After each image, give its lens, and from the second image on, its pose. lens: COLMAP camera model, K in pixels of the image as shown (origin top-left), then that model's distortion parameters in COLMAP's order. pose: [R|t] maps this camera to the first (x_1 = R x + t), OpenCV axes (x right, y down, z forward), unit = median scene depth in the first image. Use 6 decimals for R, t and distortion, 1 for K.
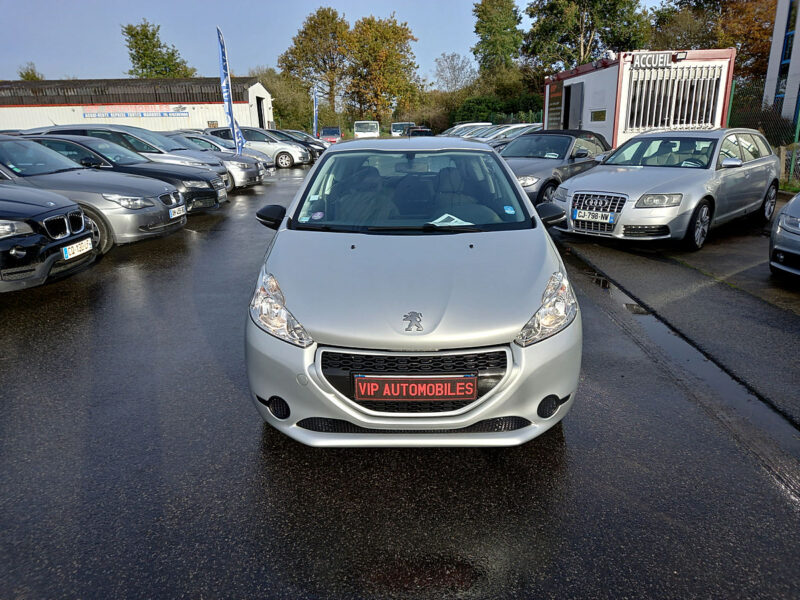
lens RADIAL K [[583.1, 0, 403.9], [0, 583.1, 298.7], [0, 0, 1]] dist [0.086241, -0.071366]
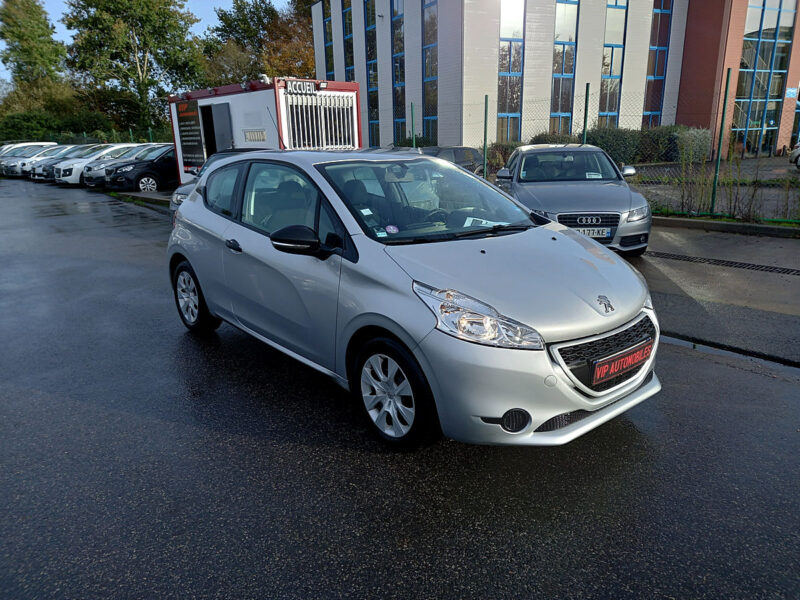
lens RADIAL K [[583.1, 0, 403.9], [0, 583.1, 298.7], [0, 0, 1]] dist [0.086241, -0.071366]
pose [[0.759525, -0.165087, 0.629181, -0.134368], [0.187623, 0.981748, 0.031103, -0.010755], [-0.622832, 0.094425, 0.776636, 0.050994]]
